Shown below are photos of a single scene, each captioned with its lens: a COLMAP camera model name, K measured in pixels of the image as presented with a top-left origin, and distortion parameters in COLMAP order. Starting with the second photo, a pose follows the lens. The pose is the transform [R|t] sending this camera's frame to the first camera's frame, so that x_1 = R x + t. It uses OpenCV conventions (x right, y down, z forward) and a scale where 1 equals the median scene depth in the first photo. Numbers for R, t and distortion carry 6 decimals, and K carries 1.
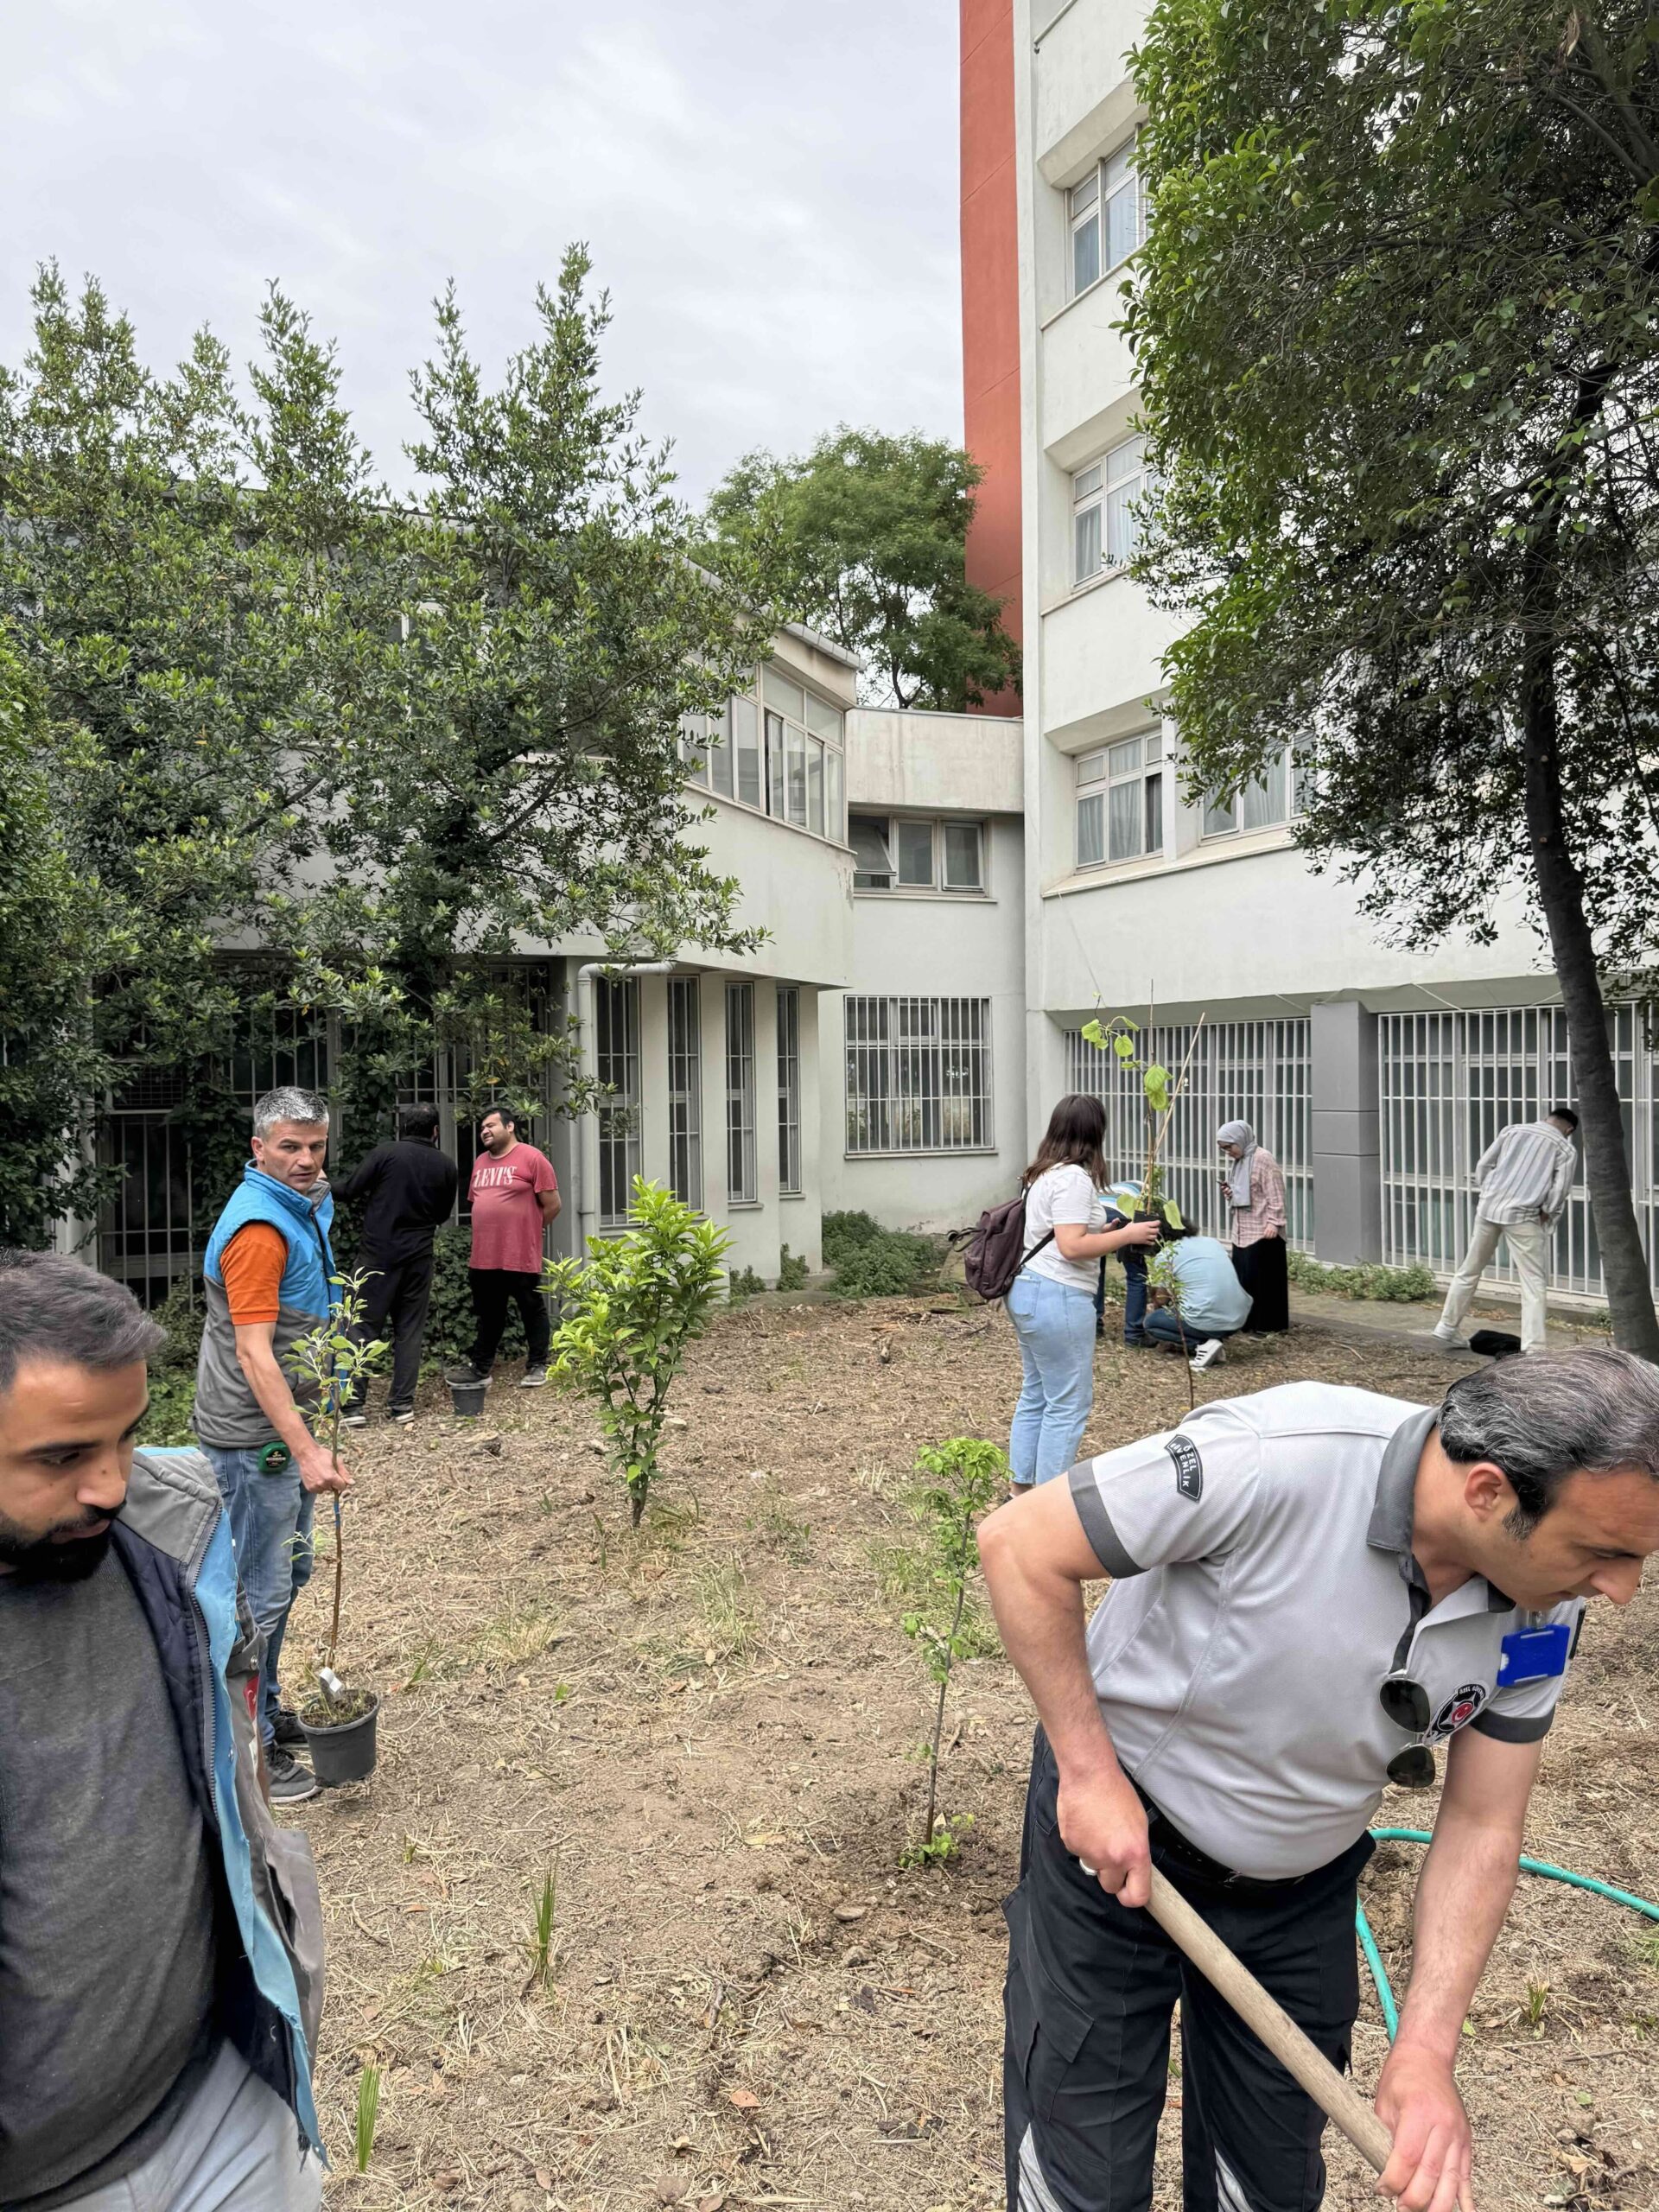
lens RADIAL K [[1576.2, 0, 848.1], [0, 1576.2, 1089.8], [0, 0, 1]] dist [0.159233, -0.238342]
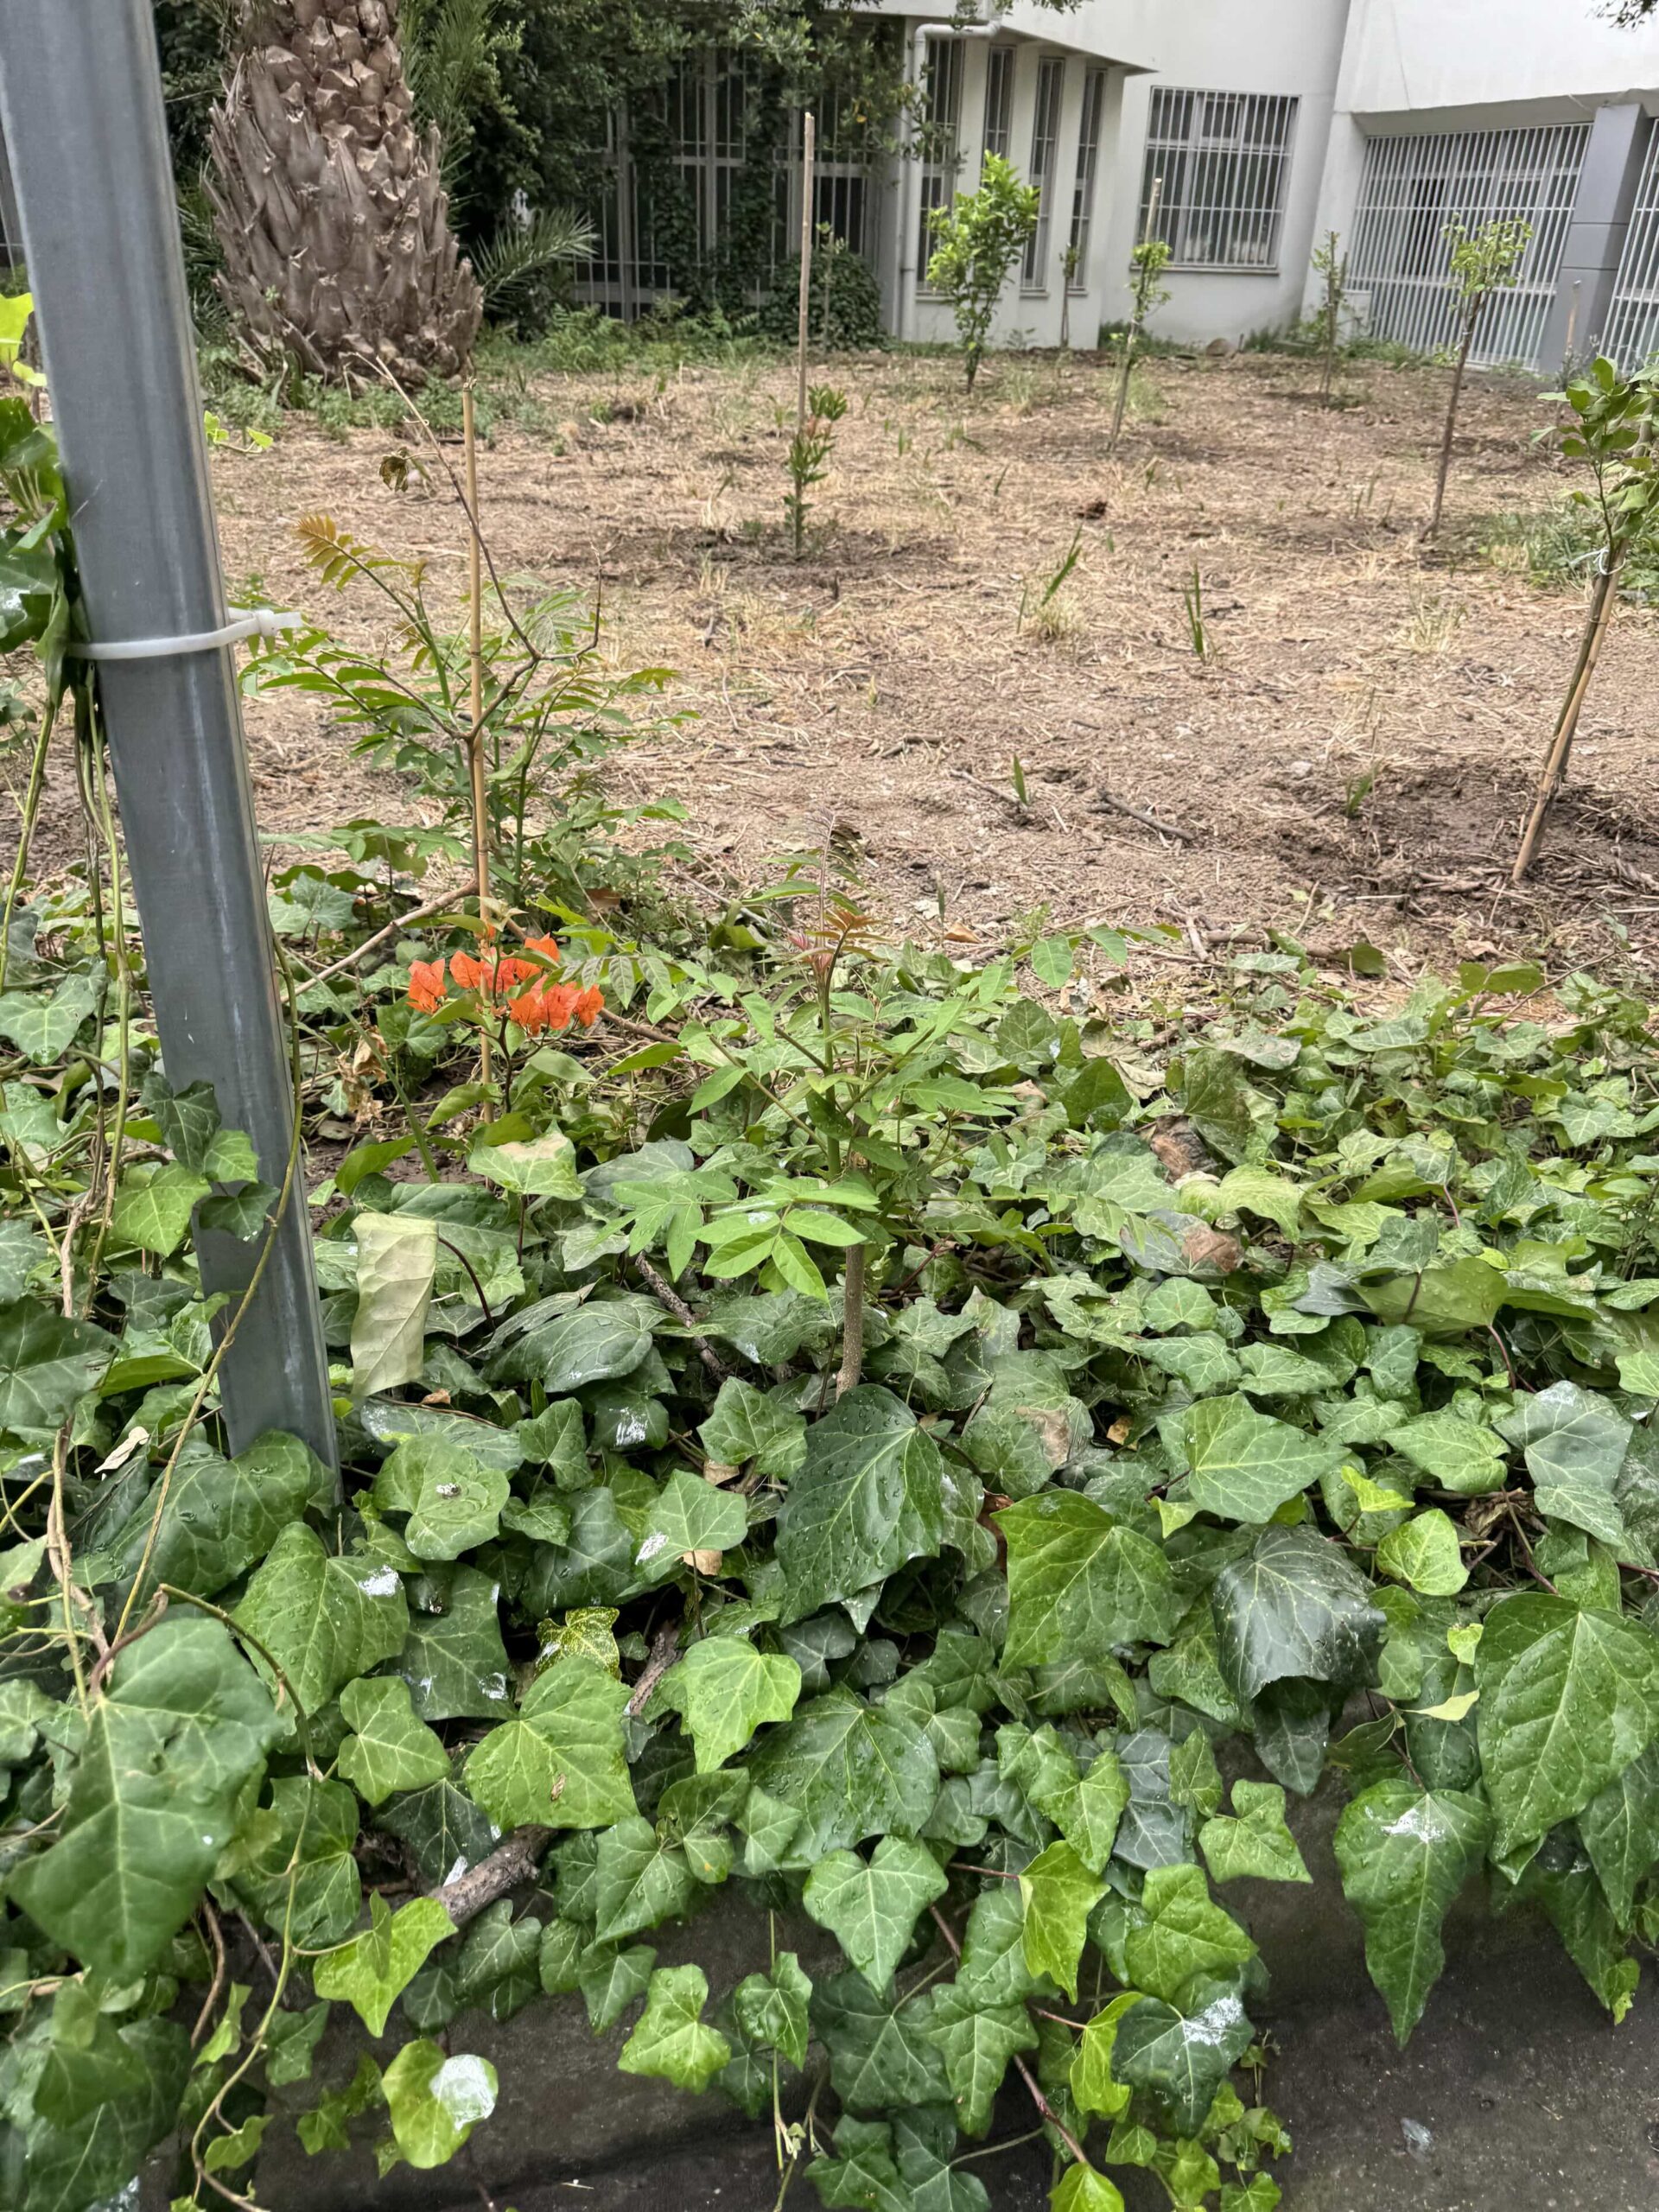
lens RADIAL K [[1598.5, 0, 841.5], [0, 1598.5, 1108.1], [0, 0, 1]] dist [0.036772, -0.028248]
pose [[0.984405, 0.126207, -0.122552, 0.020366], [-0.053913, 0.879556, 0.472731, 0.067894], [0.167453, -0.458751, 0.872644, -0.427118]]
